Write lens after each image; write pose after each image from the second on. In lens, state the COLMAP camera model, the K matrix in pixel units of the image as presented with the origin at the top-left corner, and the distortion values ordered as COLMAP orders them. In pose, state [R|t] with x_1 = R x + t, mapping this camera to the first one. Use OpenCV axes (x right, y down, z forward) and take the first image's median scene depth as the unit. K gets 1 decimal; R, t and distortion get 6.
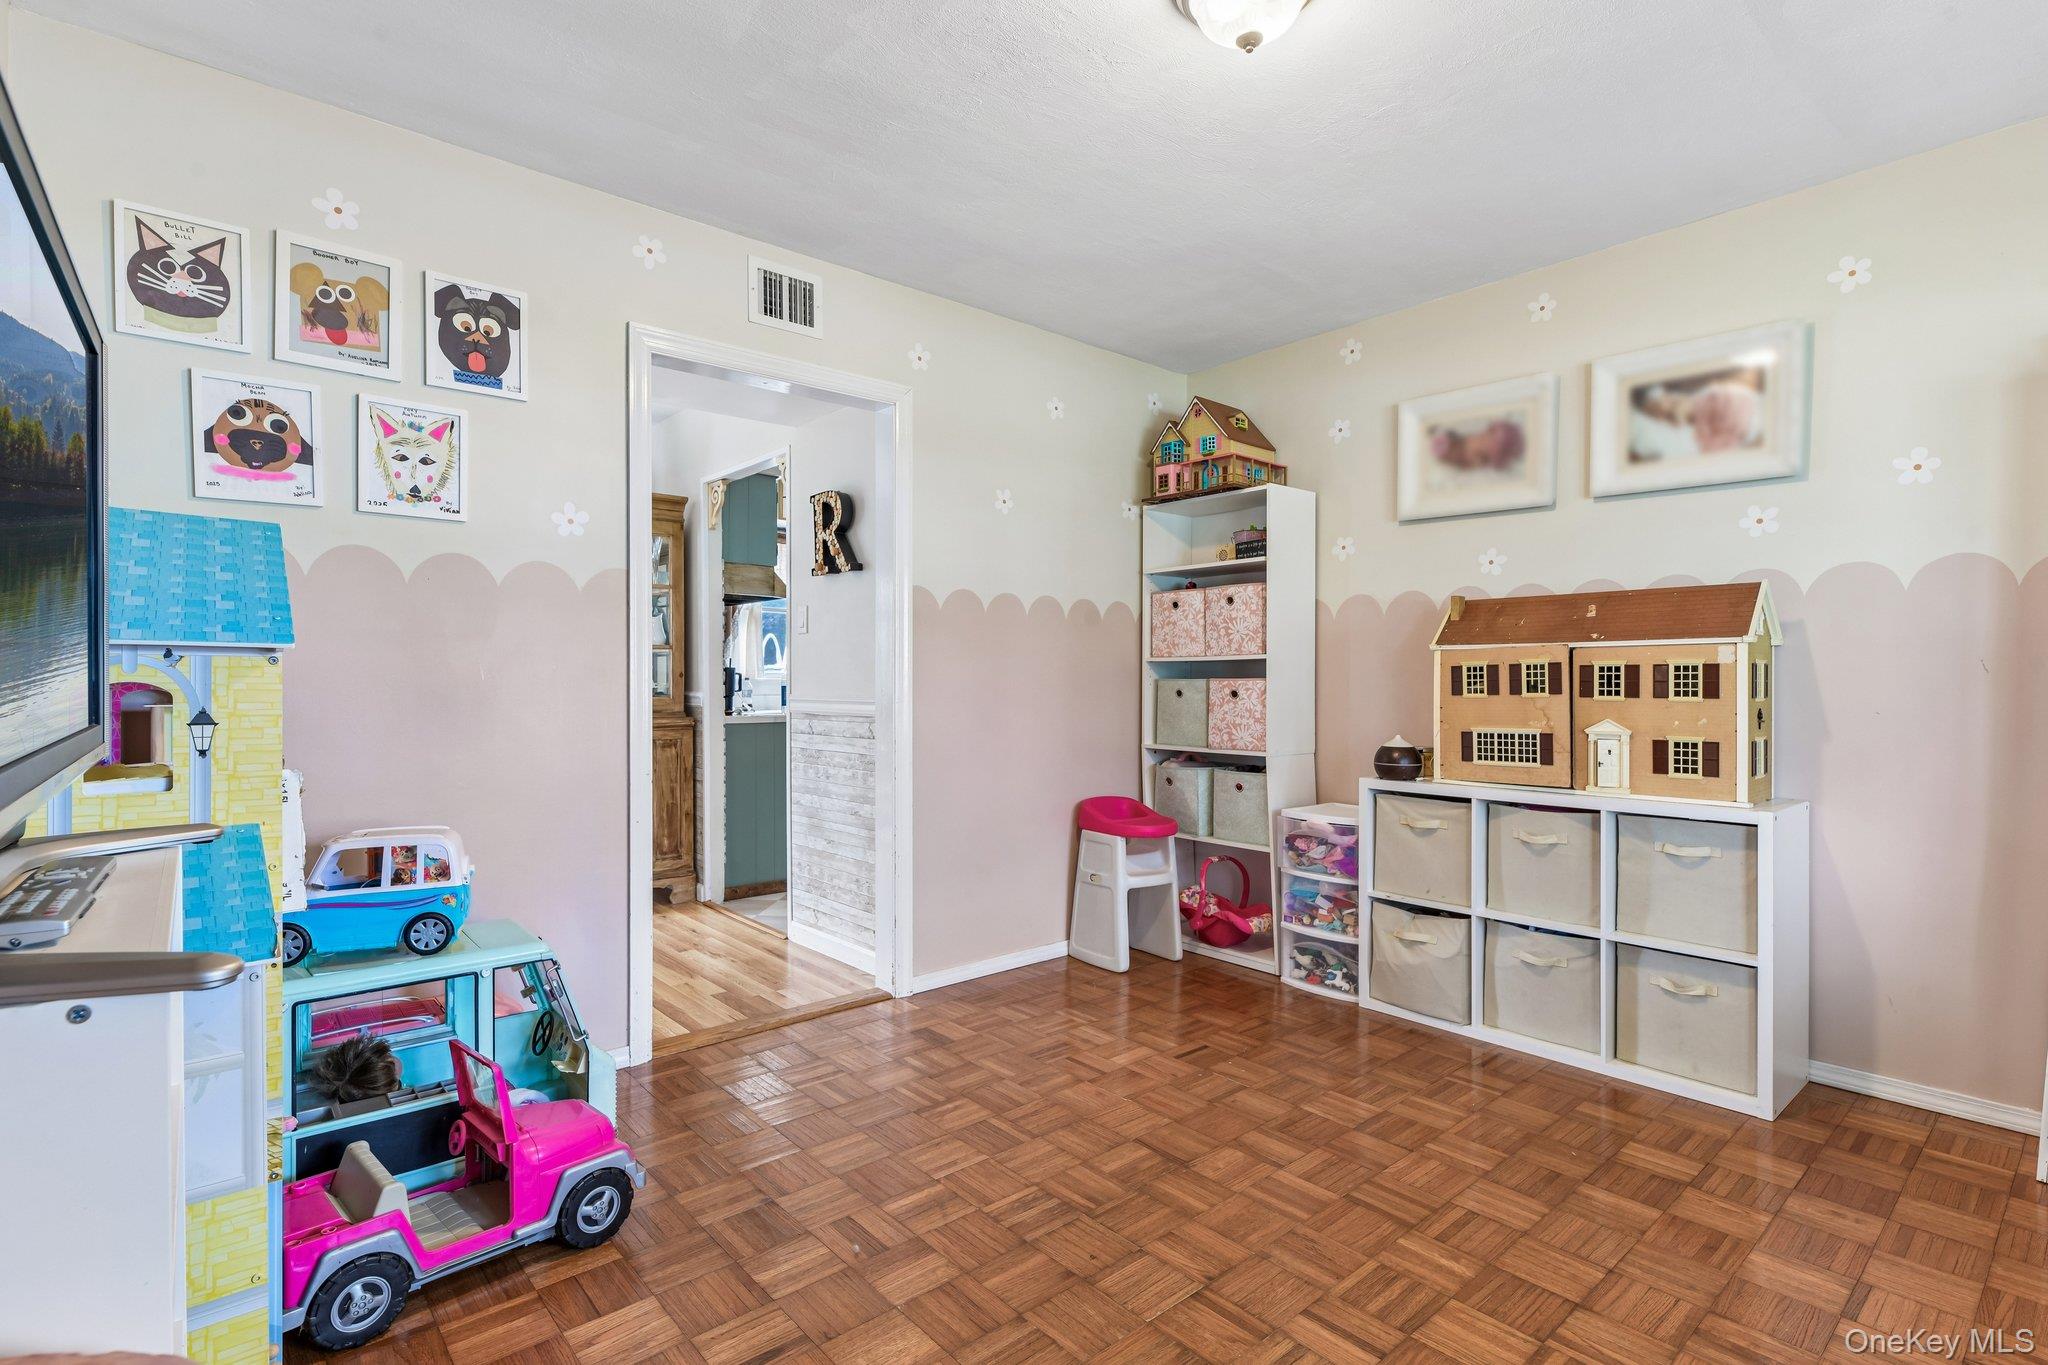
lens RADIAL K [[985.3, 0, 1023.6], [0, 985.3, 680.0], [0, 0, 1]] dist [0.000400, -0.001196]
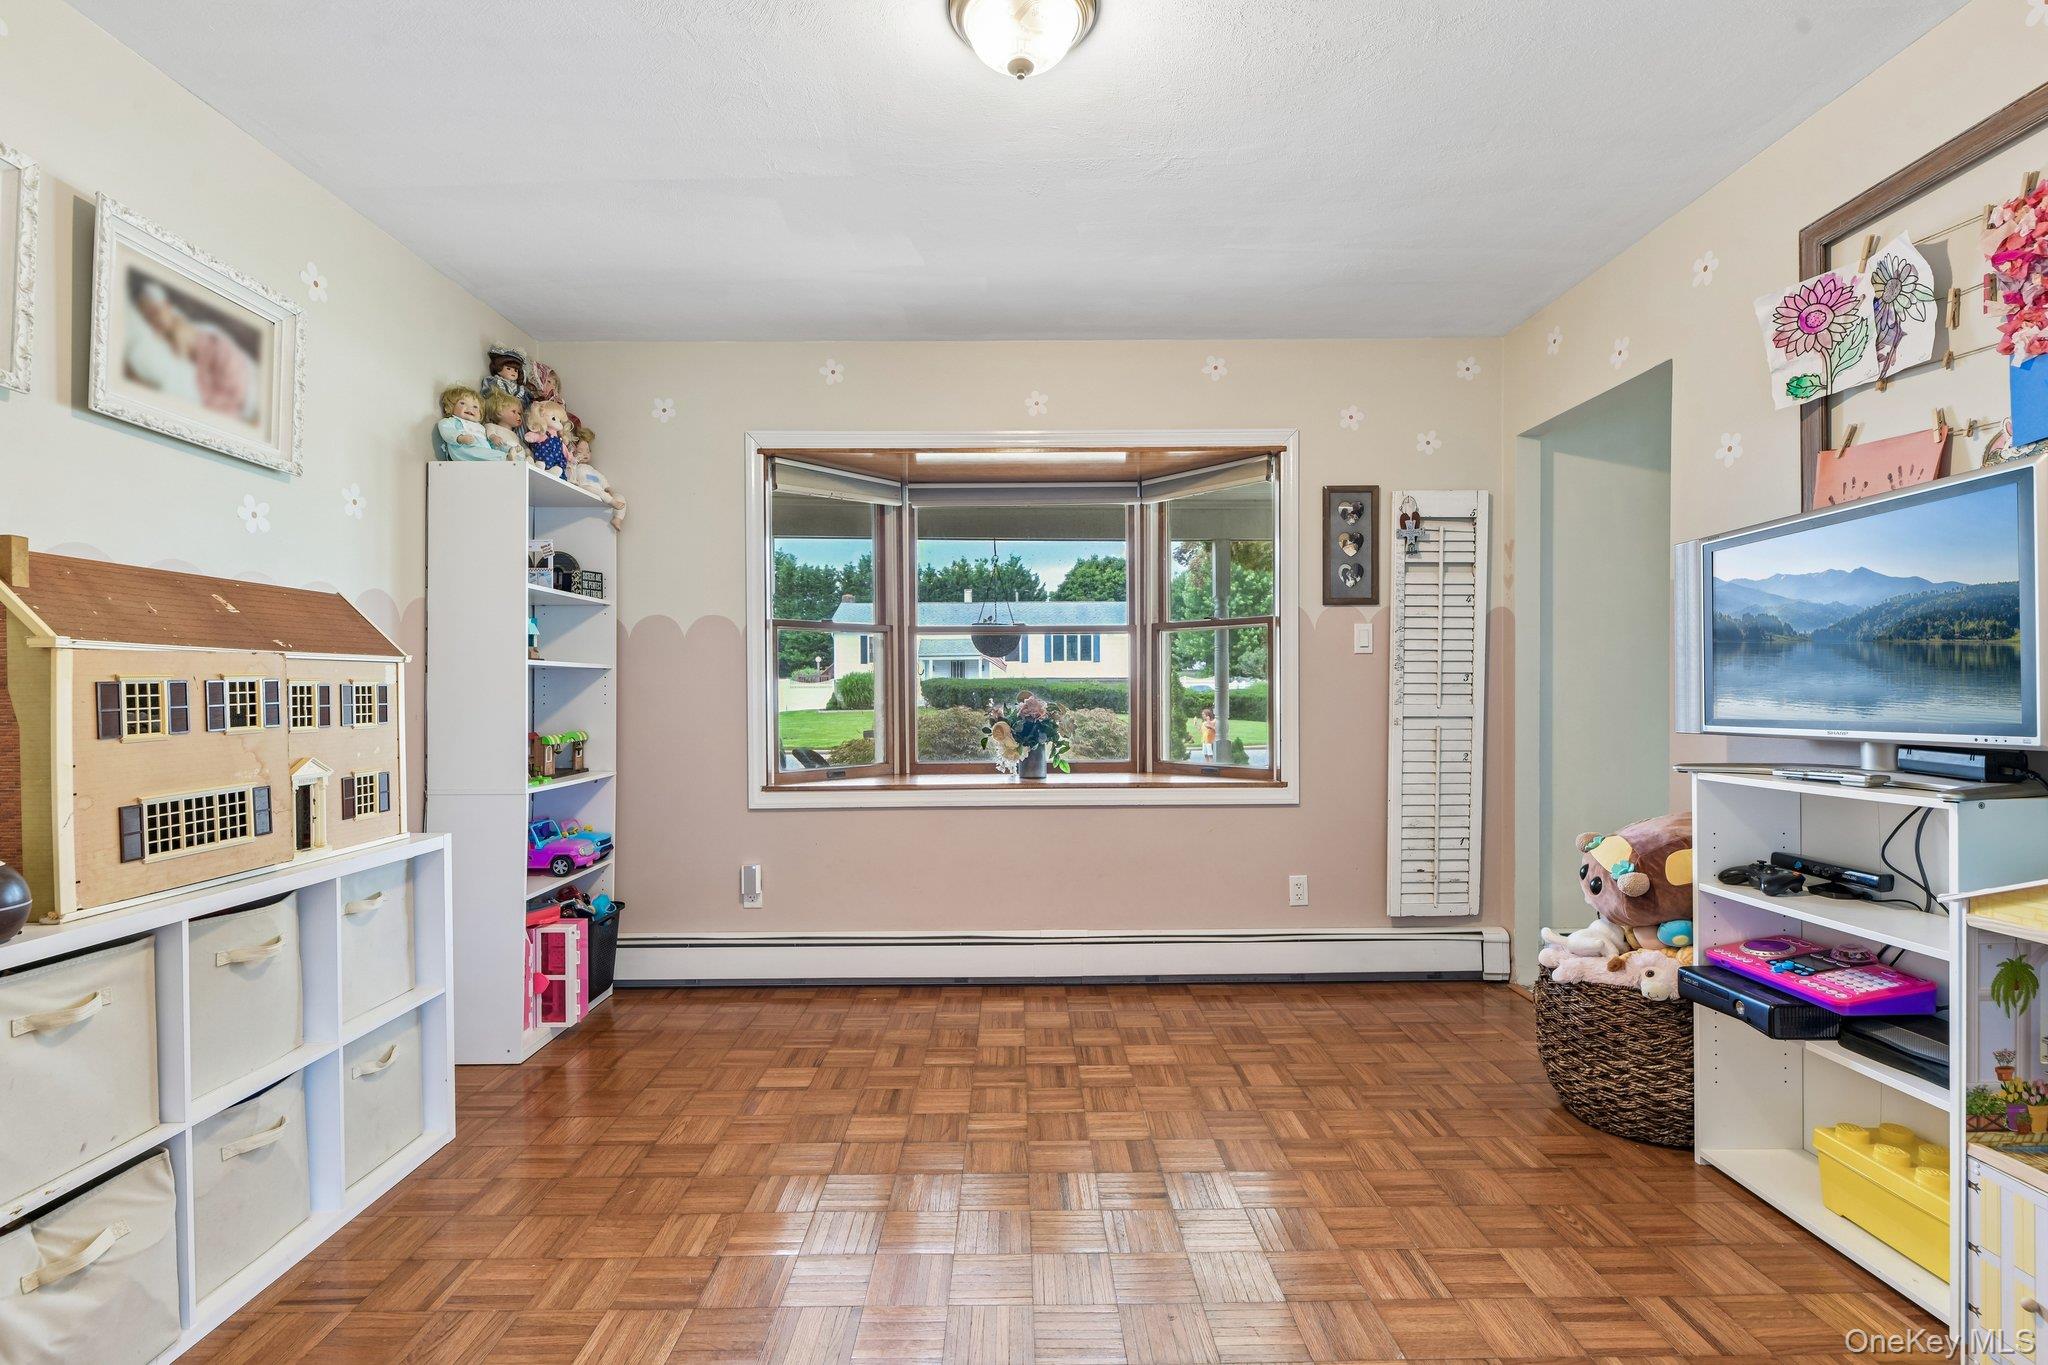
lens RADIAL K [[939.6, 0, 1024.5], [0, 939.6, 695.2], [0, 0, 1]] dist [-0.001982, -0.002400]
pose [[-0.767923, 0.003690, 0.640532, -0.253987], [0.010278, 0.999926, 0.006561, -0.005911], [-0.640460, 0.011622, -0.767903, 1.133781]]
